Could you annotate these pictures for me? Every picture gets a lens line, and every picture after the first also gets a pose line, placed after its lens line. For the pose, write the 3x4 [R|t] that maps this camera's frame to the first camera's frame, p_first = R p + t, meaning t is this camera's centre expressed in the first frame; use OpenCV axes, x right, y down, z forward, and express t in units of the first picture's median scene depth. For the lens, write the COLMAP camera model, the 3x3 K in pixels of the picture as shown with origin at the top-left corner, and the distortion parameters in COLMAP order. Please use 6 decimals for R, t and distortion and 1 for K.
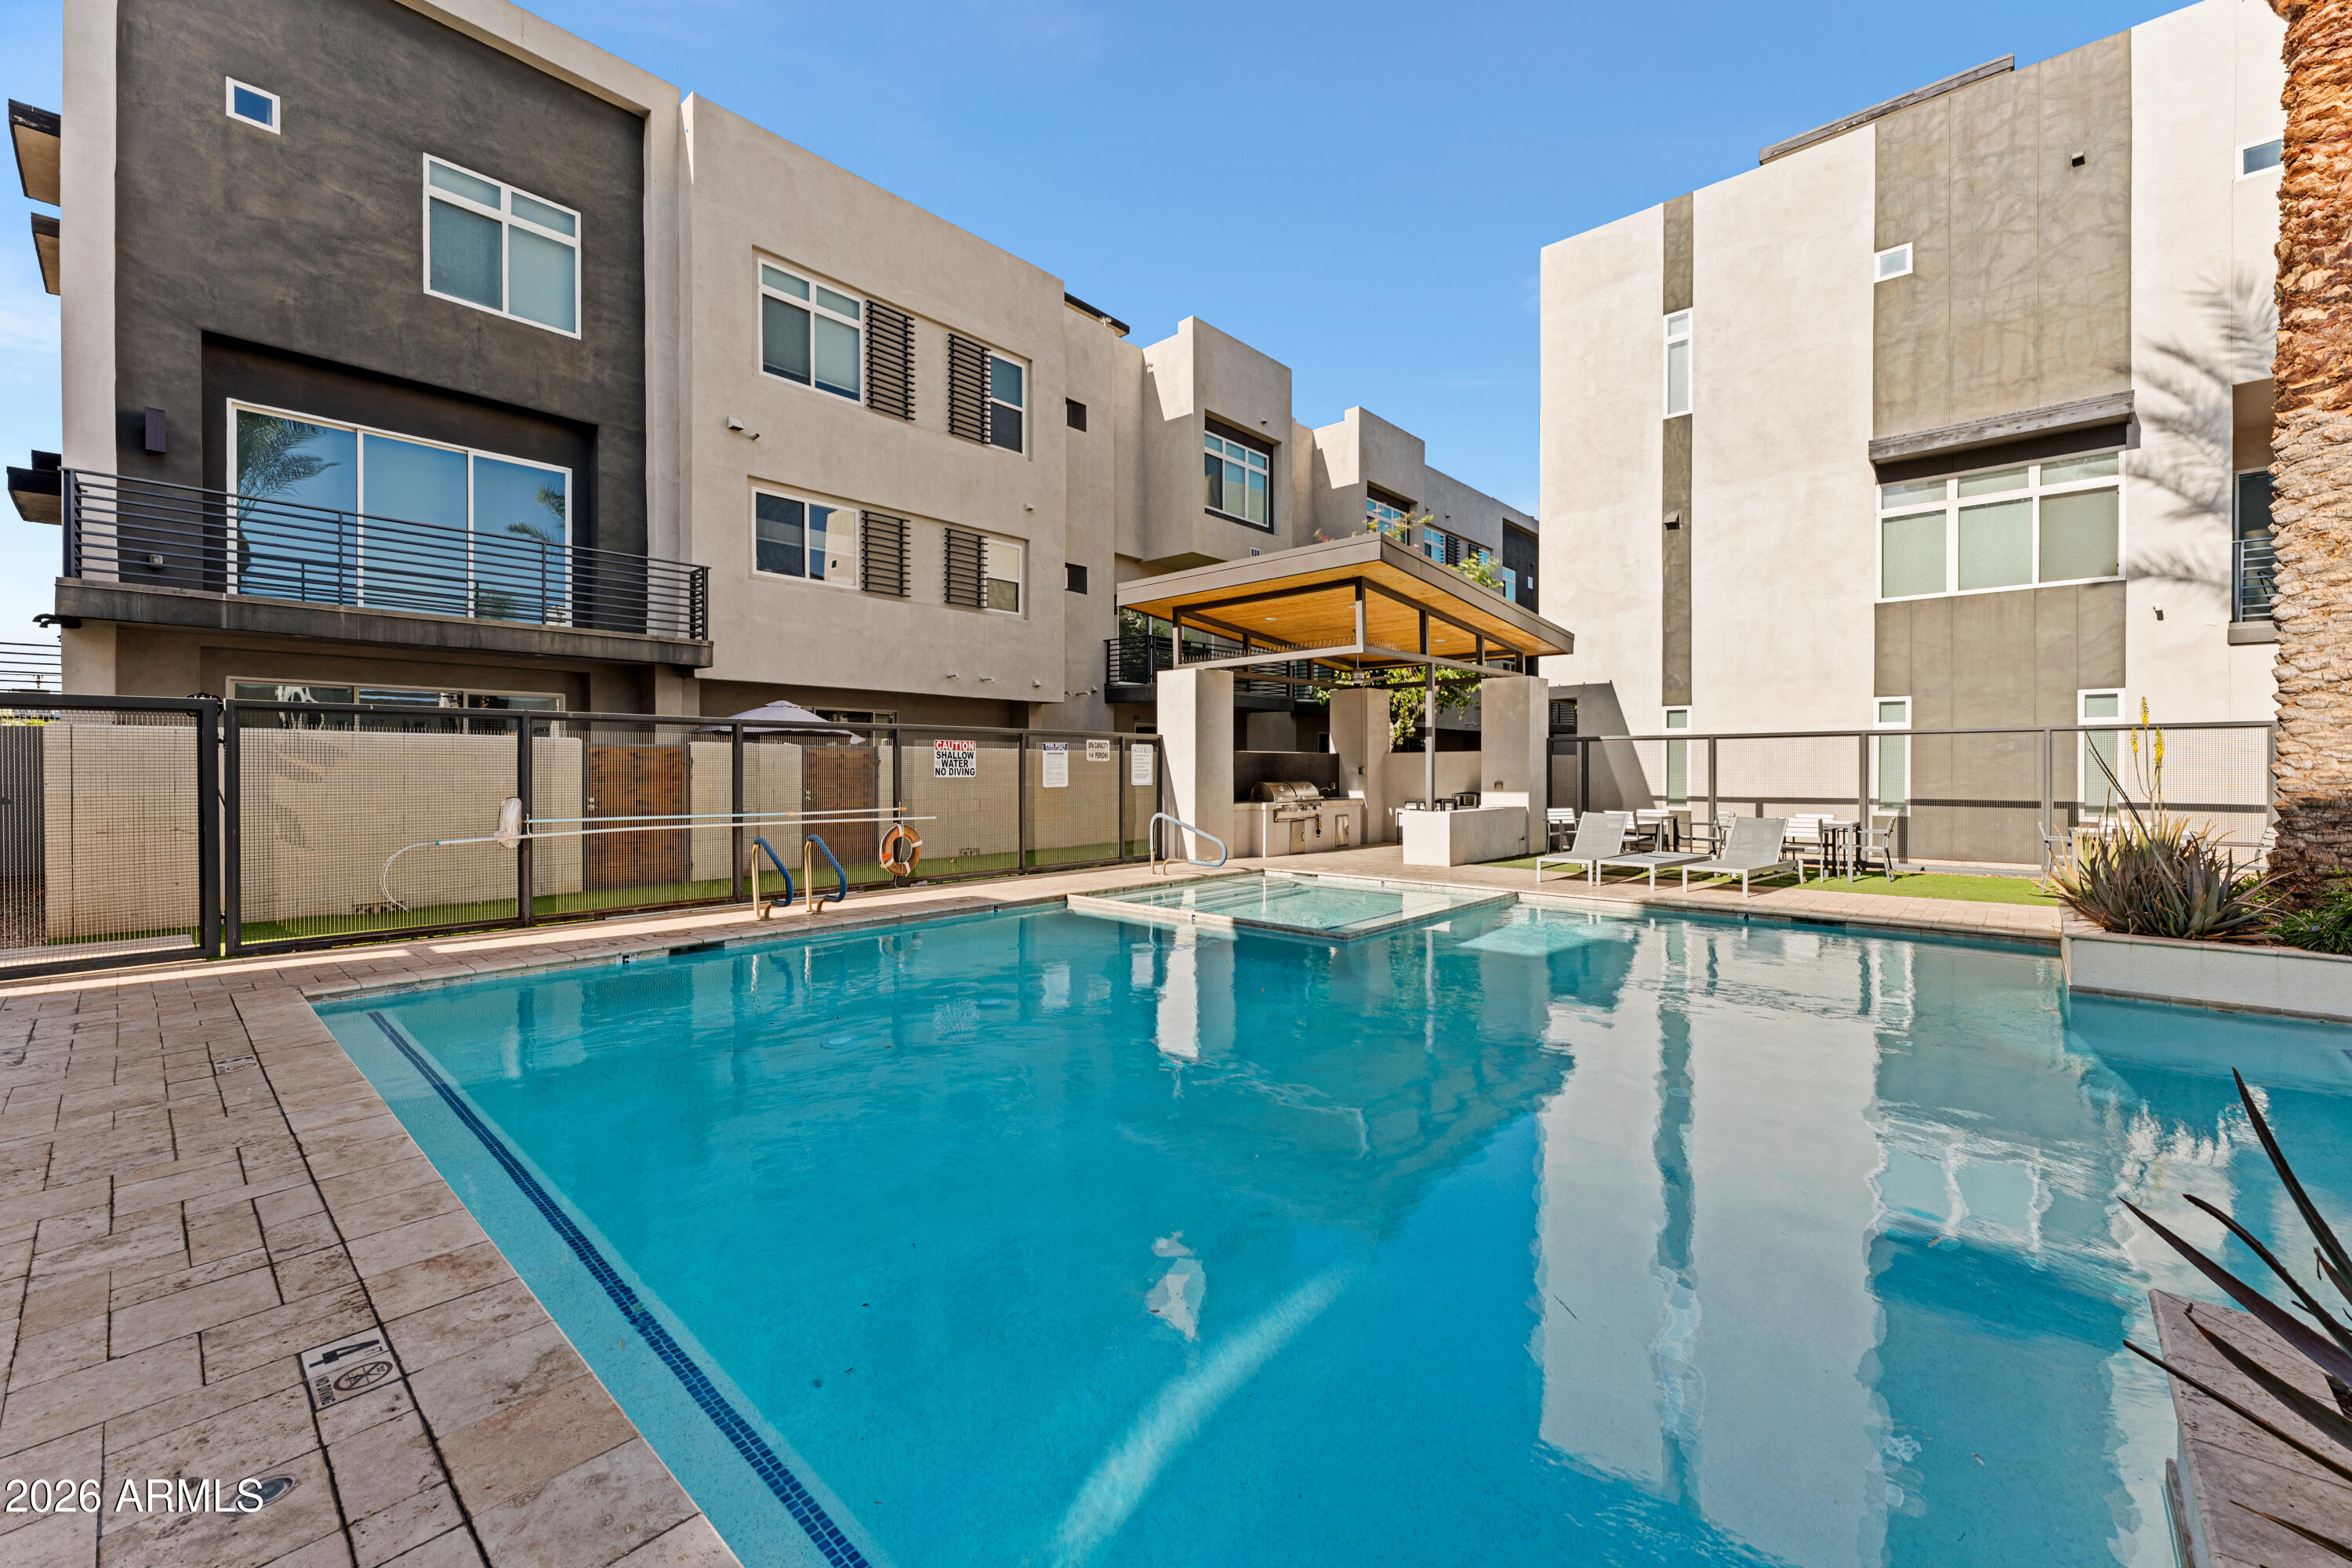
lens RADIAL K [[943.0, 0, 1176.0], [0, 943.0, 784.0], [0, 0, 1]] dist [-0.000148, -0.000135]
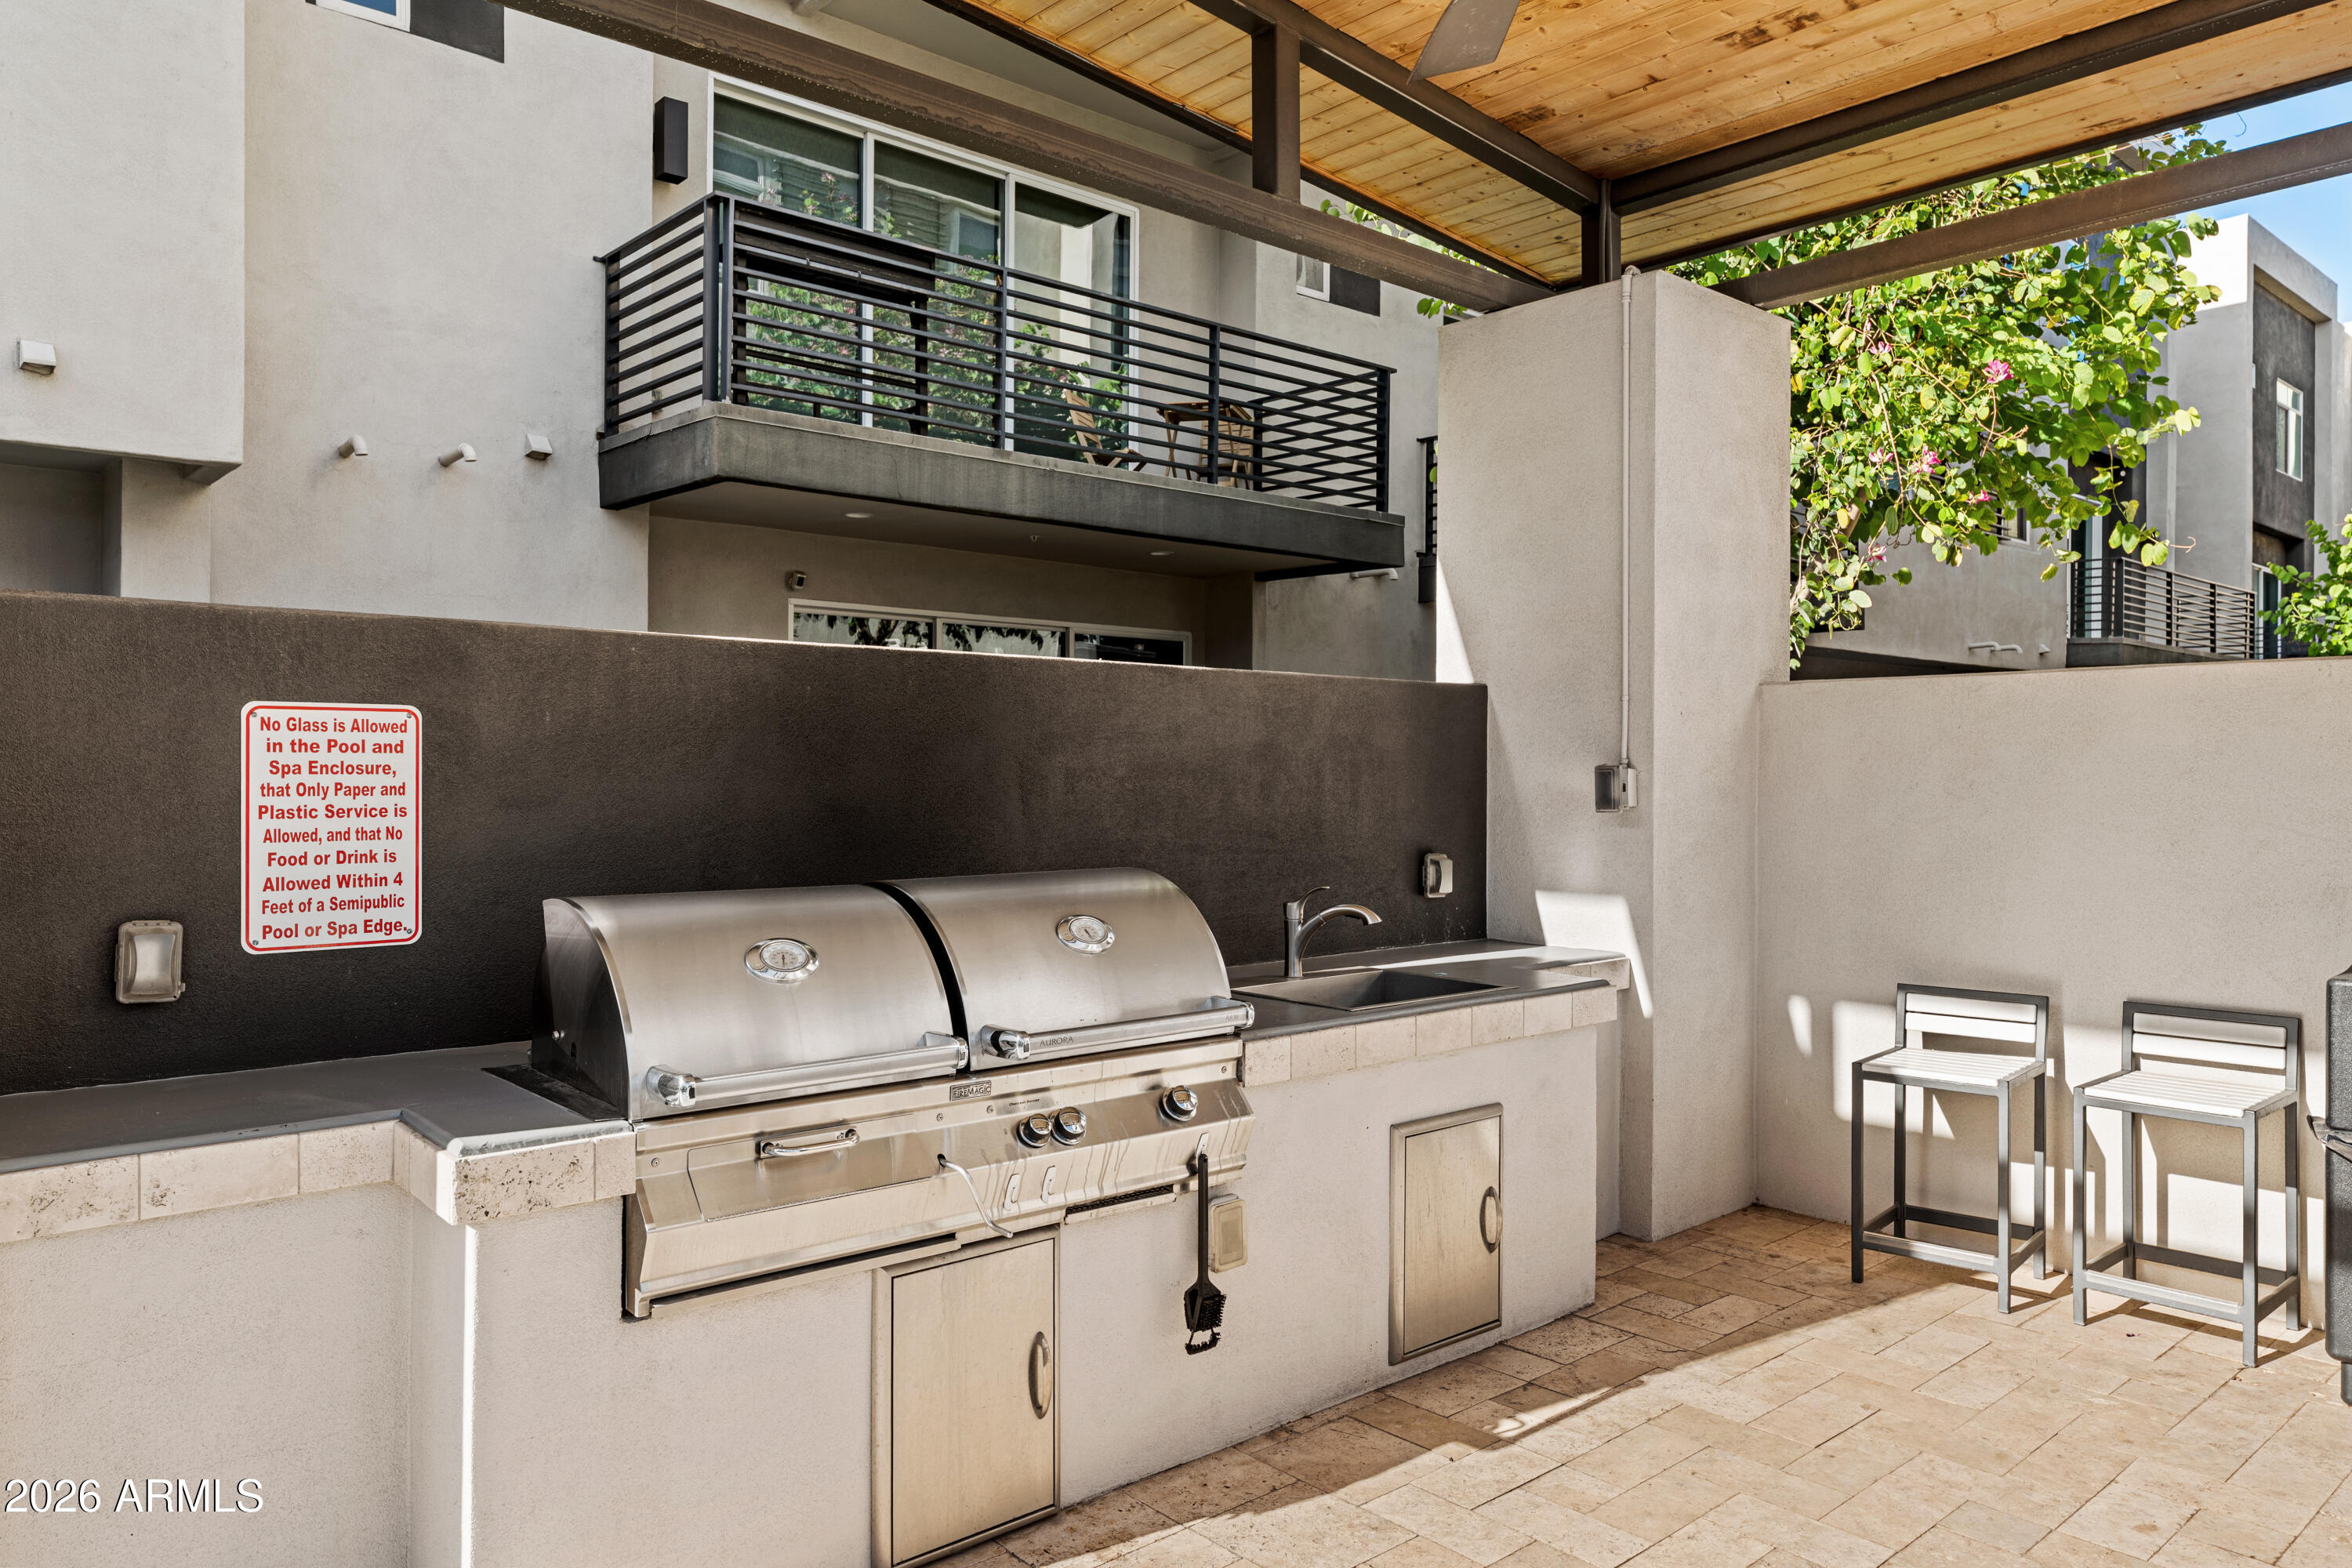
lens RADIAL K [[1697.9, 0, 1176.0], [0, 1697.9, 784.0], [0, 0, 1]] dist [0.070429, -0.000615]
pose [[0.994457, 0.001162, -0.105138, 0.204549], [-0.002386, 0.999931, -0.011516, -0.014455], [0.105117, 0.011703, 0.994391, 0.939535]]
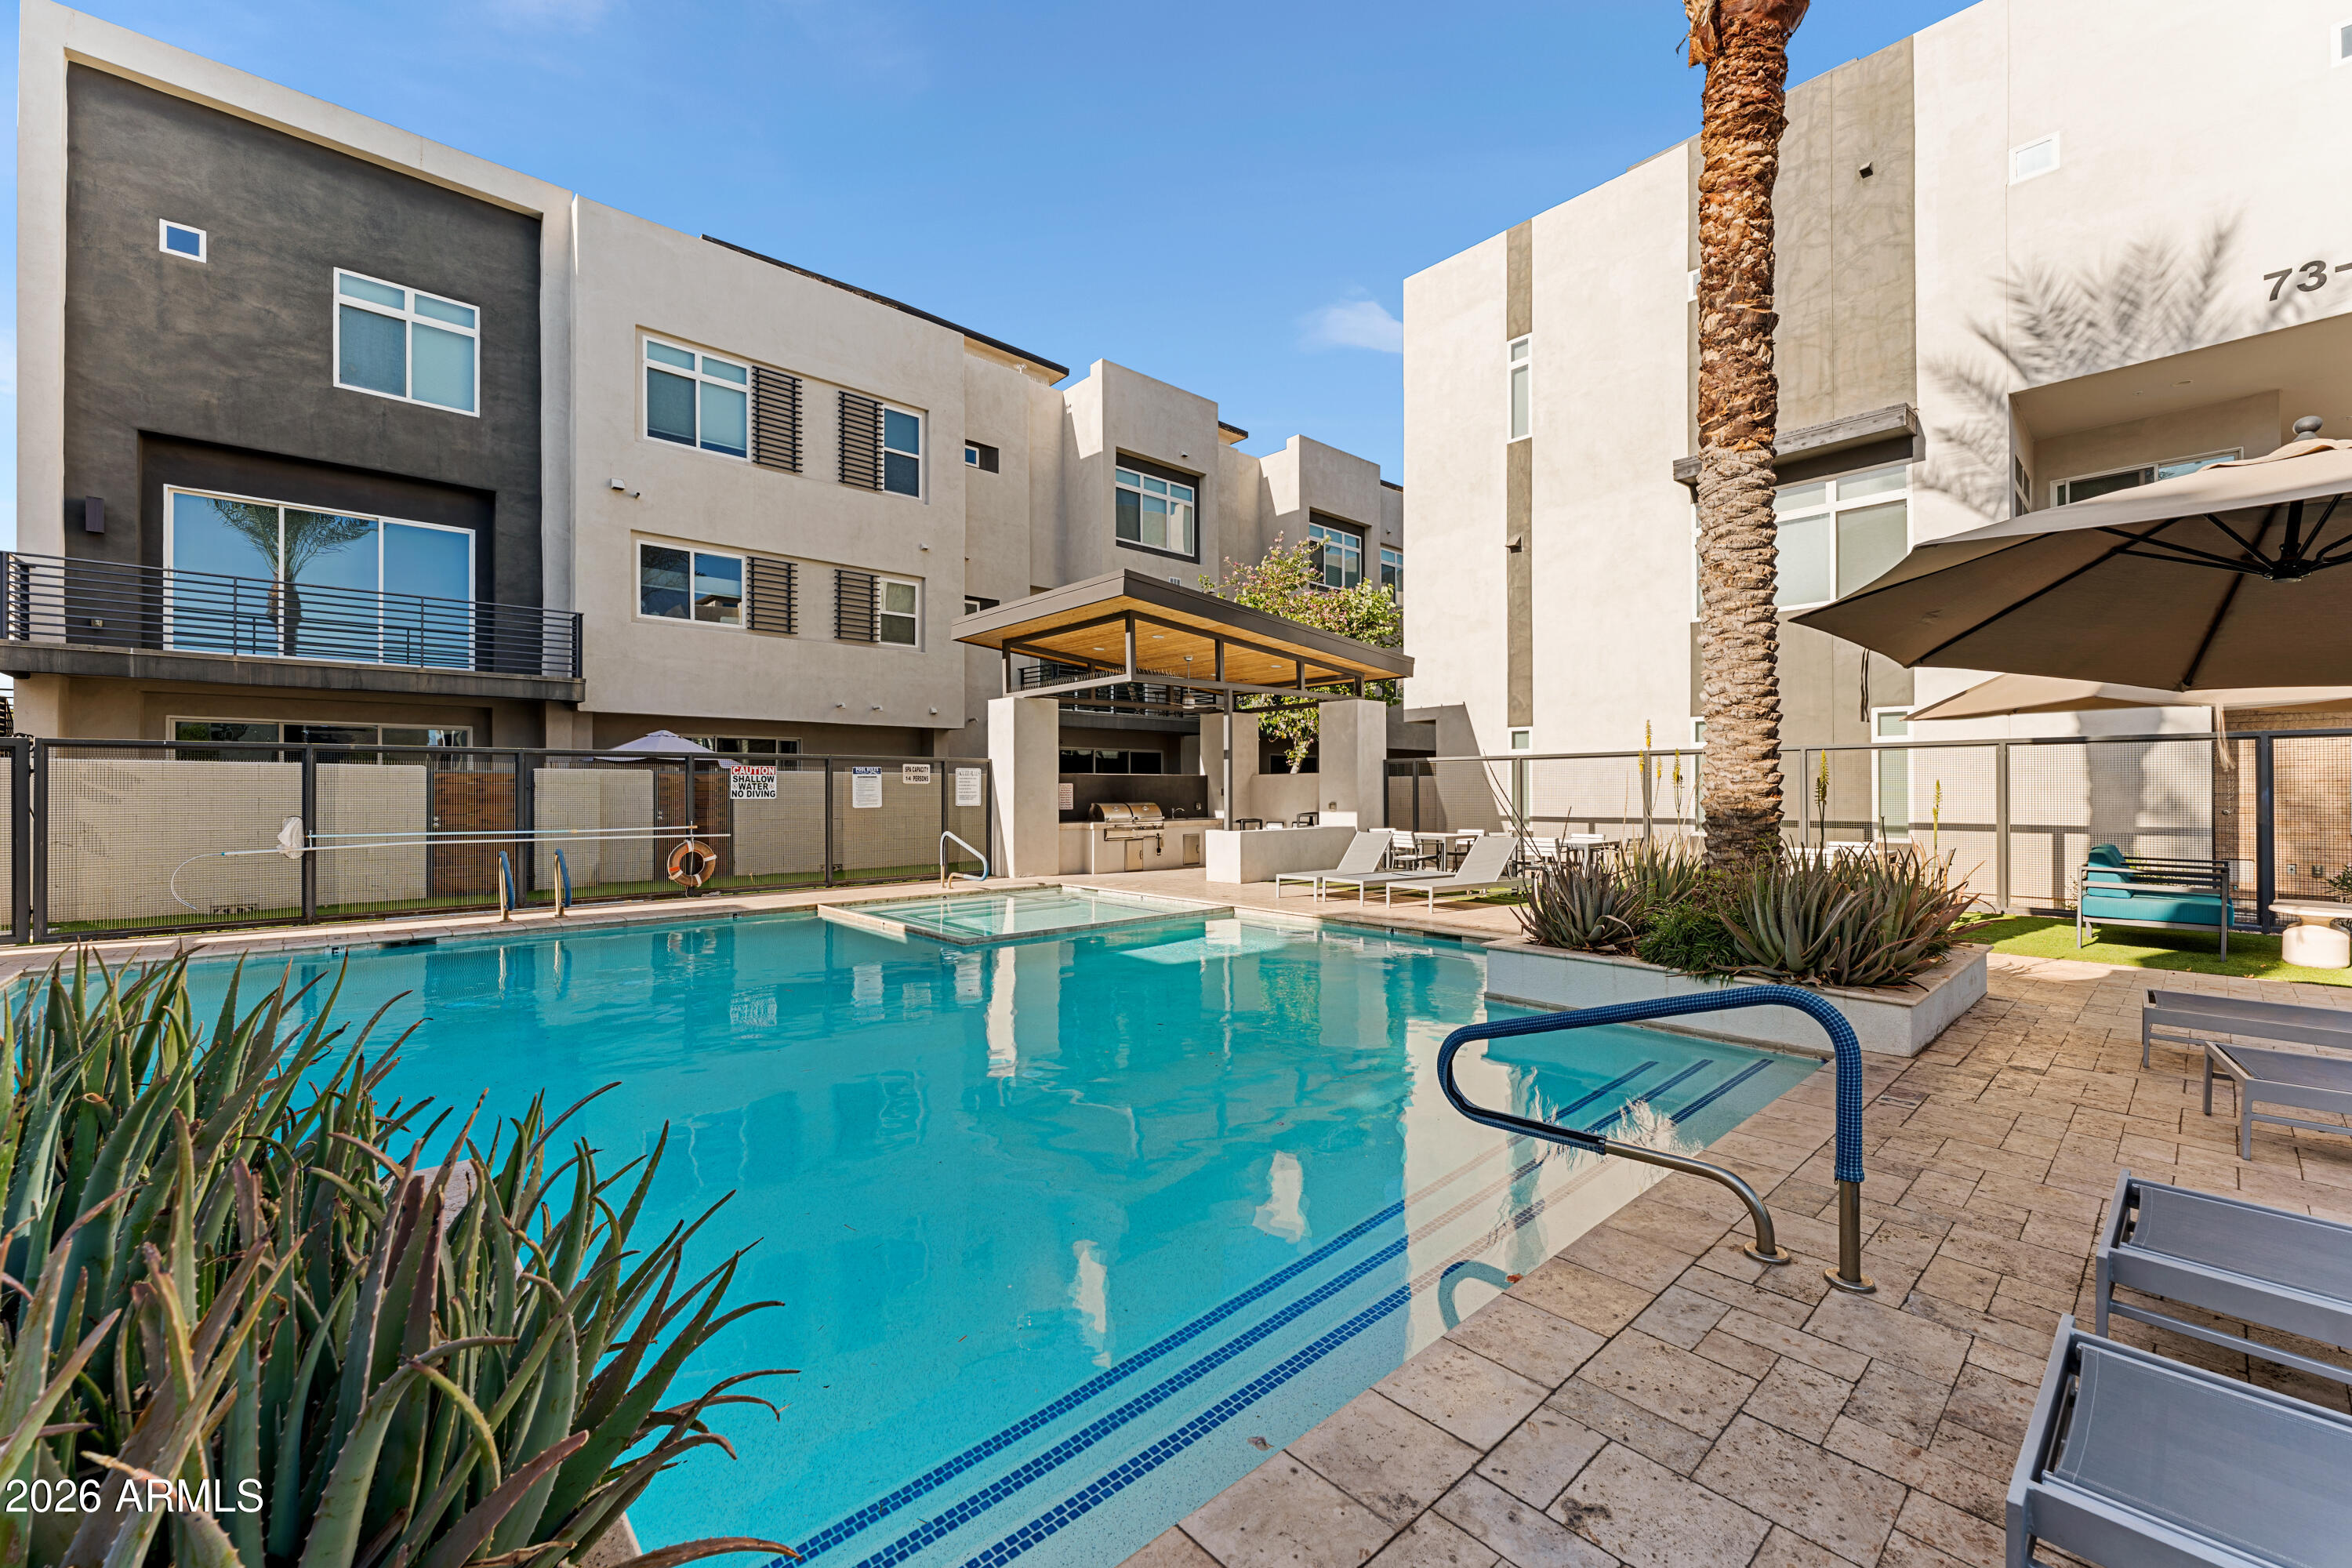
lens RADIAL K [[936.5, 0, 1167.0], [0, 936.5, 798.3], [0, 0, 1]] dist [-0.000712, 0.000045]
pose [[0.994723, -0.001830, -0.102585, 0.320615], [0.001121, 0.999975, -0.006964, 0.000414], [0.102595, 0.006813, 0.994700, -0.043238]]
